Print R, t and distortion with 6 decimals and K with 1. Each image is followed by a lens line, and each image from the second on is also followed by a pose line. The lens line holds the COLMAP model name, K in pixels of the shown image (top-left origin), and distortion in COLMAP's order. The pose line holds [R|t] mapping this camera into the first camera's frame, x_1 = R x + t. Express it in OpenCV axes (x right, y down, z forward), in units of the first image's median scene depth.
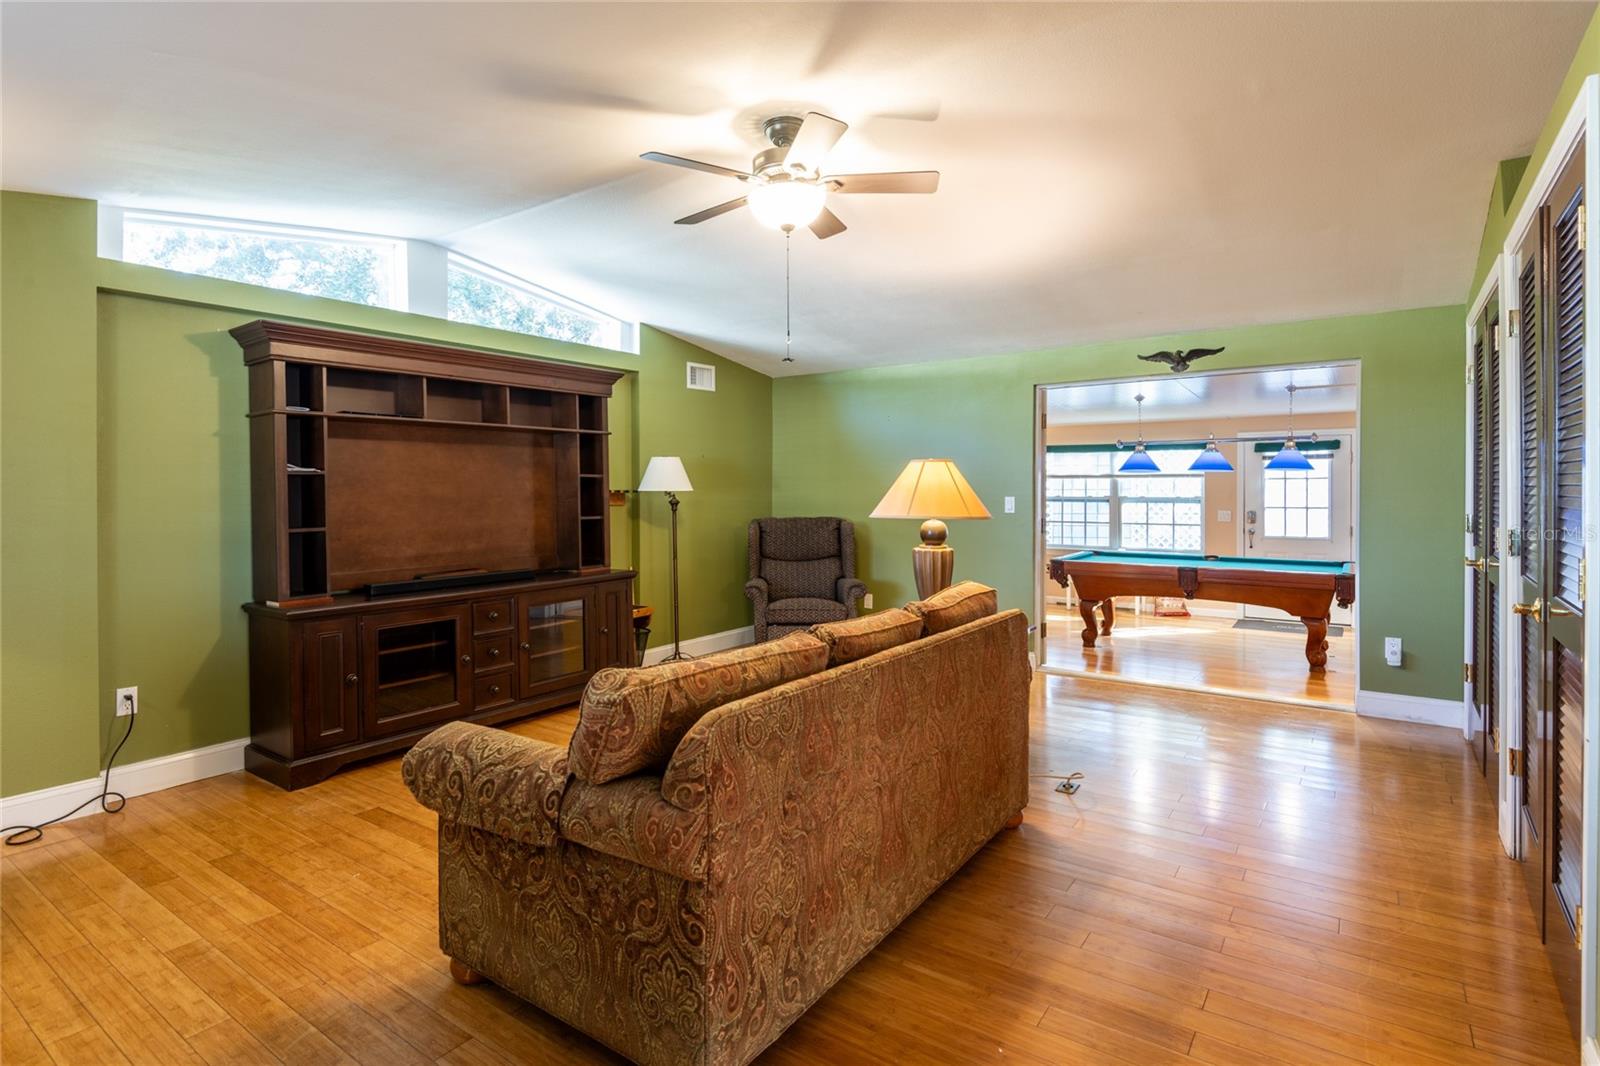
lens RADIAL K [[798.3, 0, 765.8], [0, 798.3, 513.4], [0, 0, 1]] dist [0.057144, -0.040386]
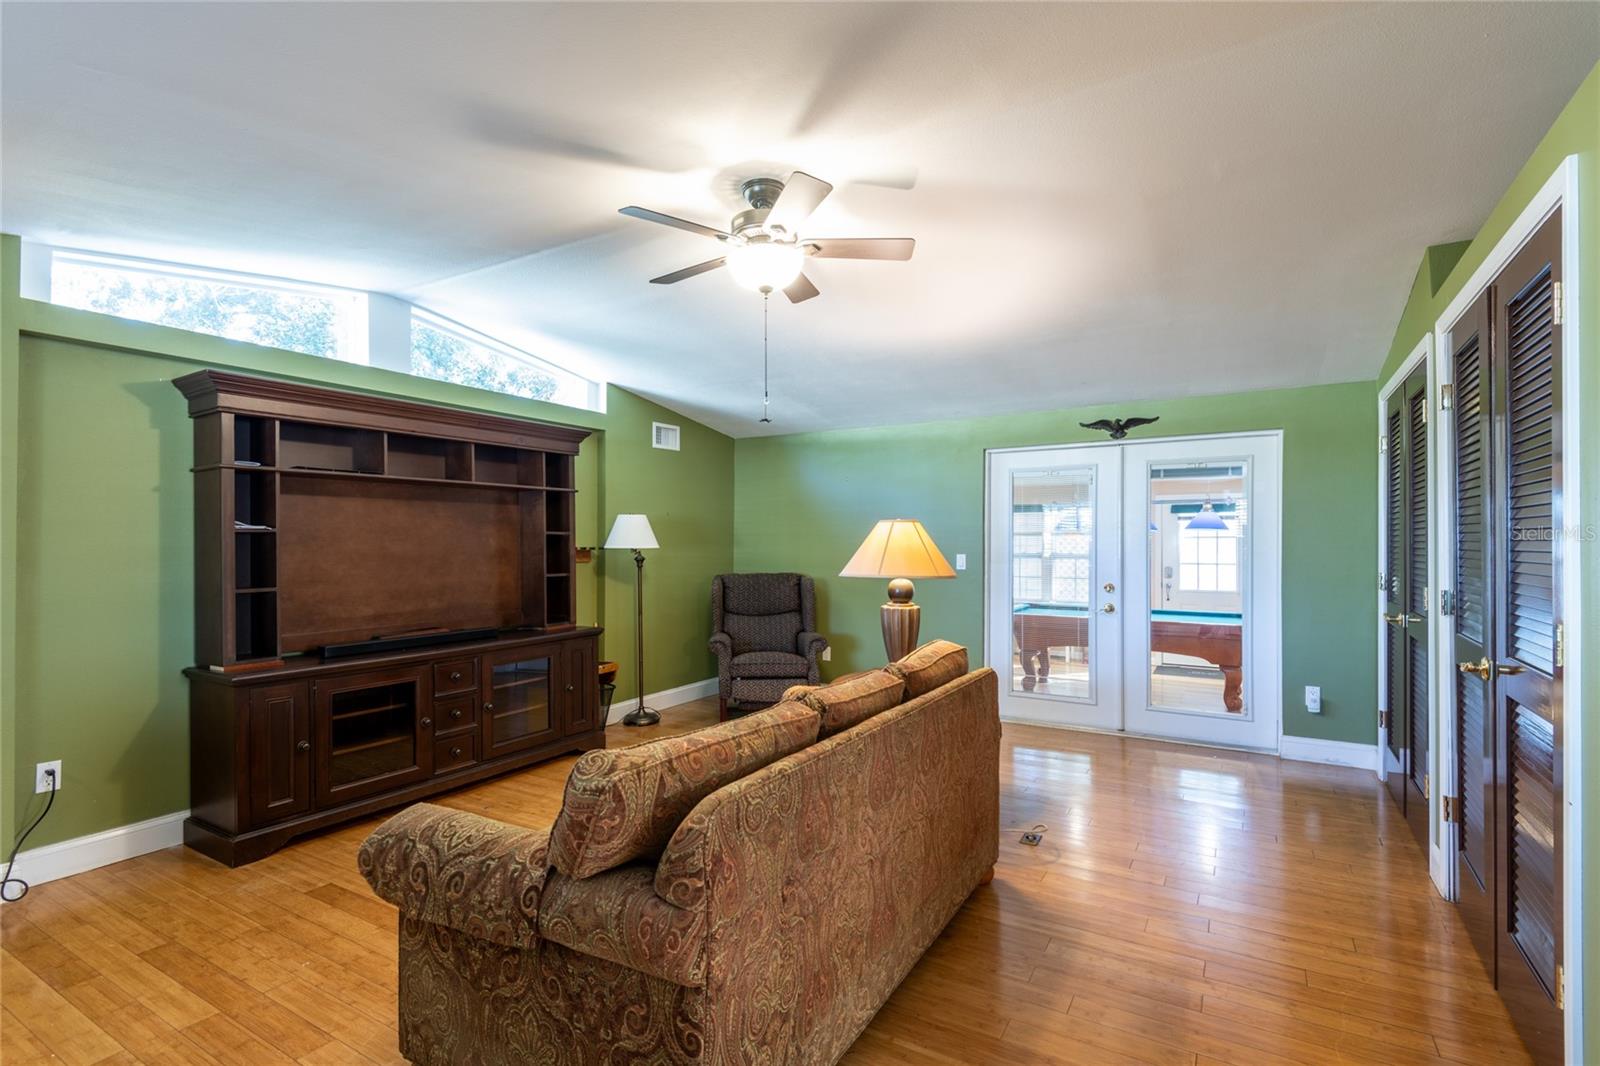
lens RADIAL K [[750.2, 0, 778.3], [0, 750.2, 552.1], [0, 0, 1]] dist [0.044855, -0.023373]
pose [[0.996688, 0.001994, 0.081302, -0.030798], [-0.000472, 0.999824, -0.018733, -0.009379], [-0.081325, 0.018632, 0.996513, 0.063172]]
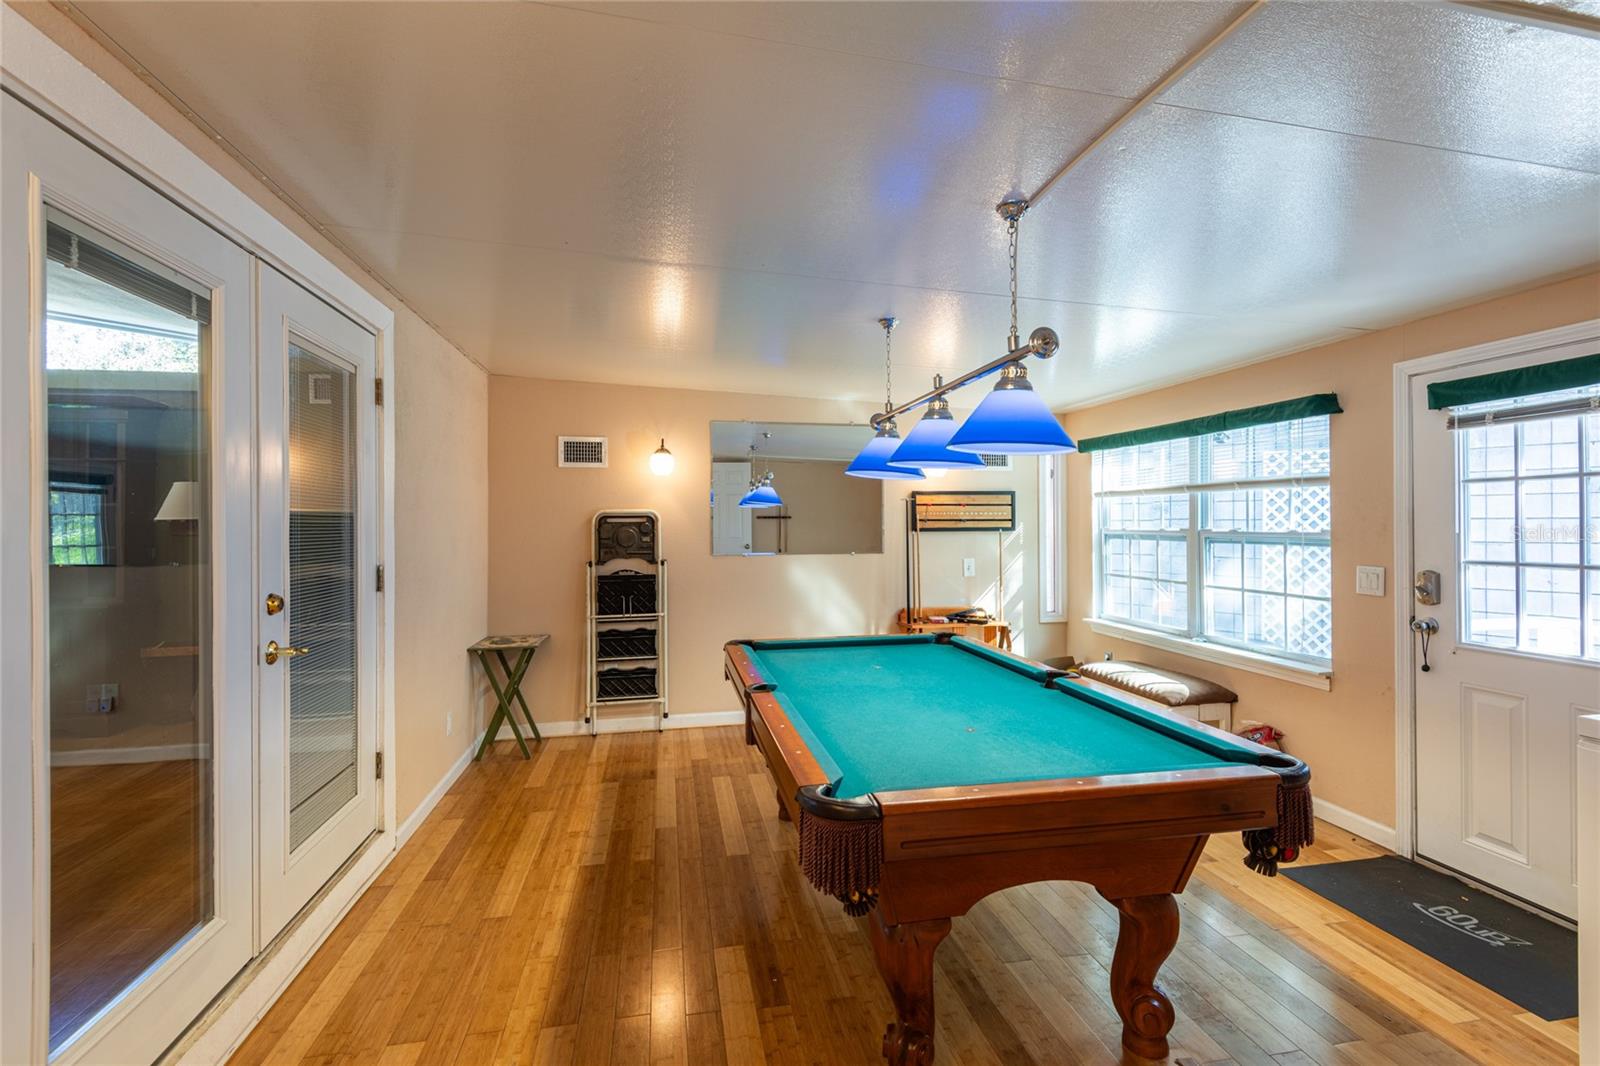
lens RADIAL K [[750.2, 0, 778.3], [0, 750.2, 552.1], [0, 0, 1]] dist [0.044855, -0.023373]
pose [[0.713267, 0.024155, -0.700476, 1.868649], [-0.020968, 0.999694, 0.013122, -0.028943], [0.700578, 0.005328, 0.713555, 1.621750]]
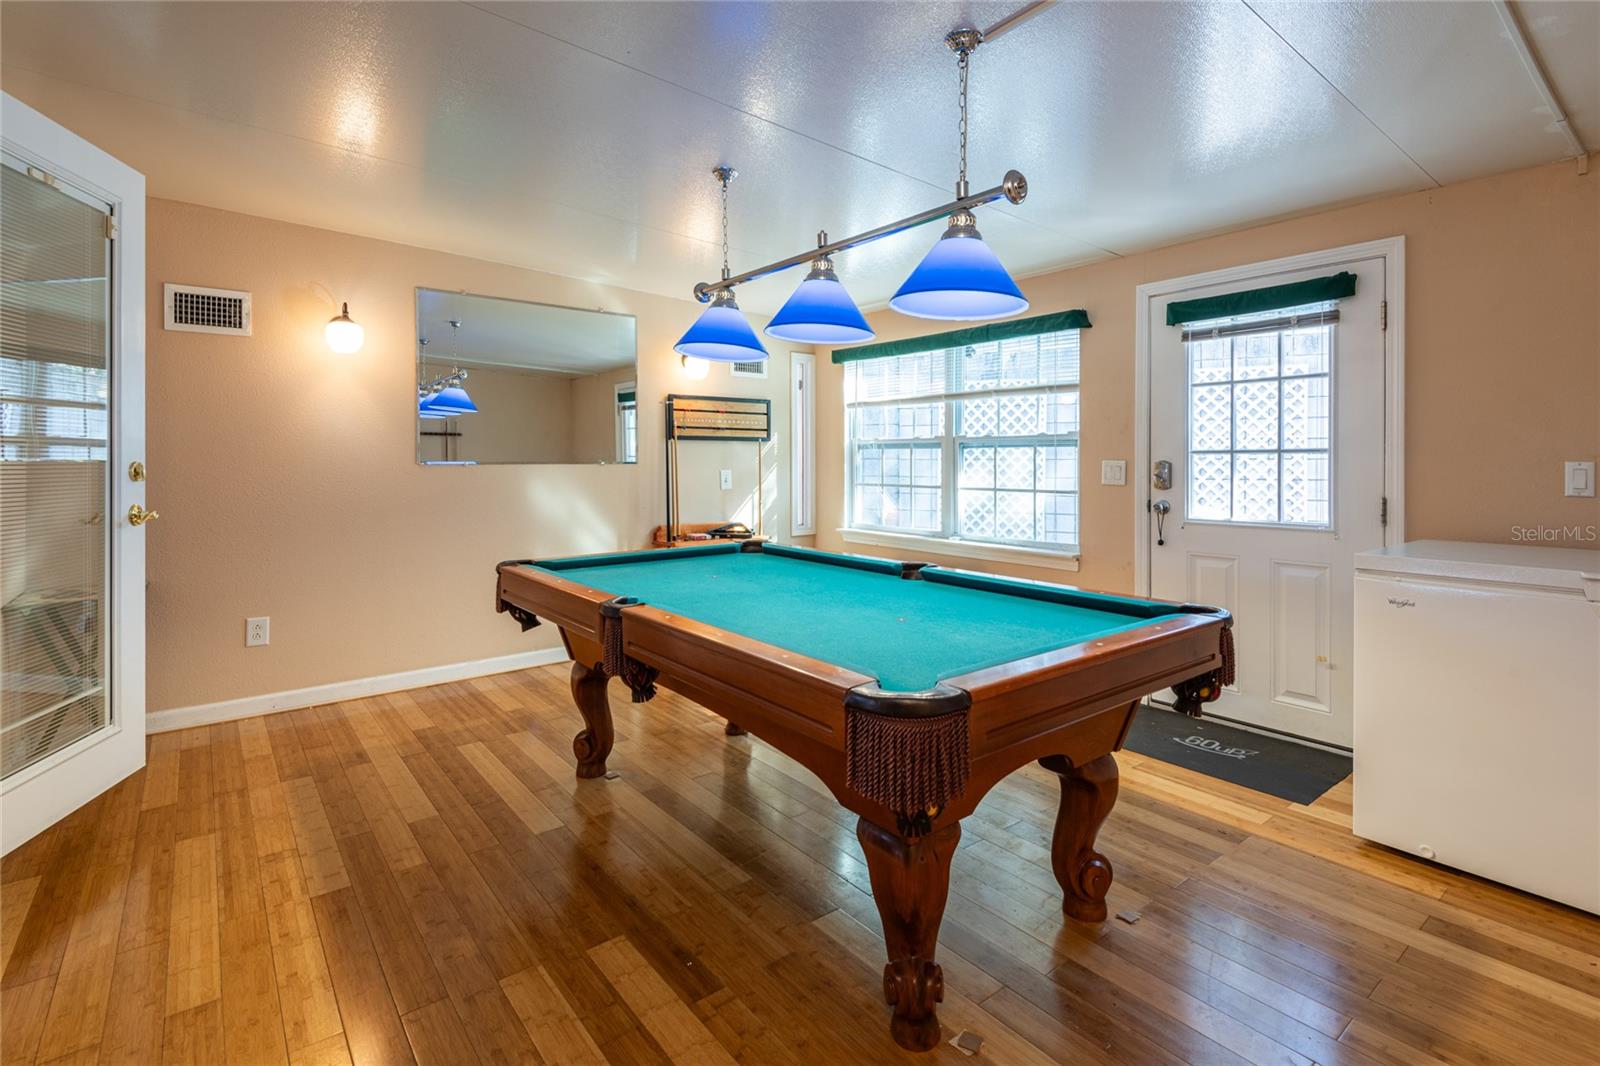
lens RADIAL K [[784.9, 0, 808.0], [0, 784.9, 492.2], [0, 0, 1]] dist [0.035668, -0.018925]
pose [[0.962395, 0.013916, -0.271298, 1.570064], [-0.013161, 0.999903, 0.004600, 0.042718], [0.271336, -0.000856, 0.962484, 1.589036]]
